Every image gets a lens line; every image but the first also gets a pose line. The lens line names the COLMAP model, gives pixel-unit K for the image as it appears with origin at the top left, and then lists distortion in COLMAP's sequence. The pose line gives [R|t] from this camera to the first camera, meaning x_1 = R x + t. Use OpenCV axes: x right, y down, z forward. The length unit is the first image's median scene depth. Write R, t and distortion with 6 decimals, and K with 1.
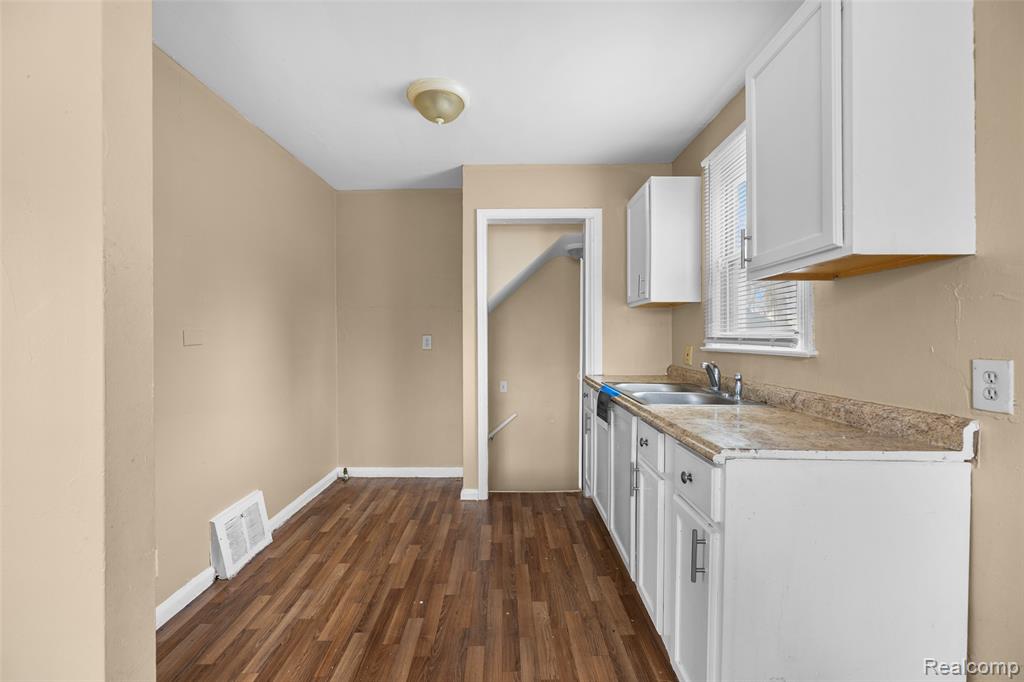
lens RADIAL K [[407.5, 0, 513.7], [0, 407.5, 336.2], [0, 0, 1]] dist [-0.000503, 0.000136]
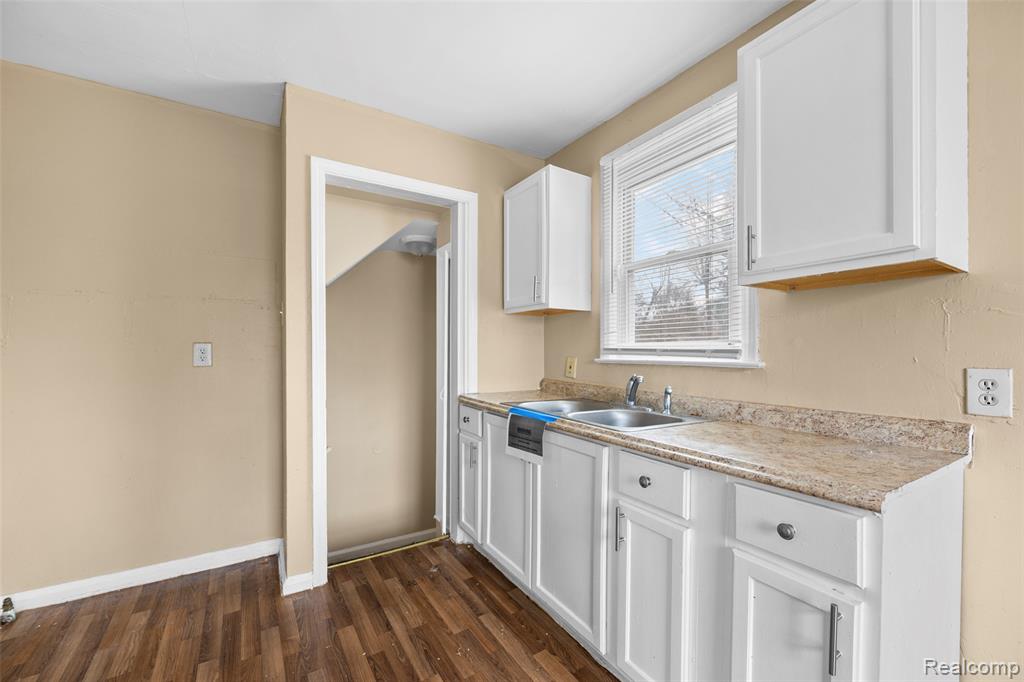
lens RADIAL K [[407.5, 0, 511.3], [0, 407.5, 350.7], [0, 0, 1]] dist [-0.000503, 0.000136]
pose [[0.846303, 0.001308, 0.532700, -0.196707], [-0.005033, 0.999972, 0.005541, 0.003731], [-0.532678, -0.007371, 0.846286, 0.297945]]
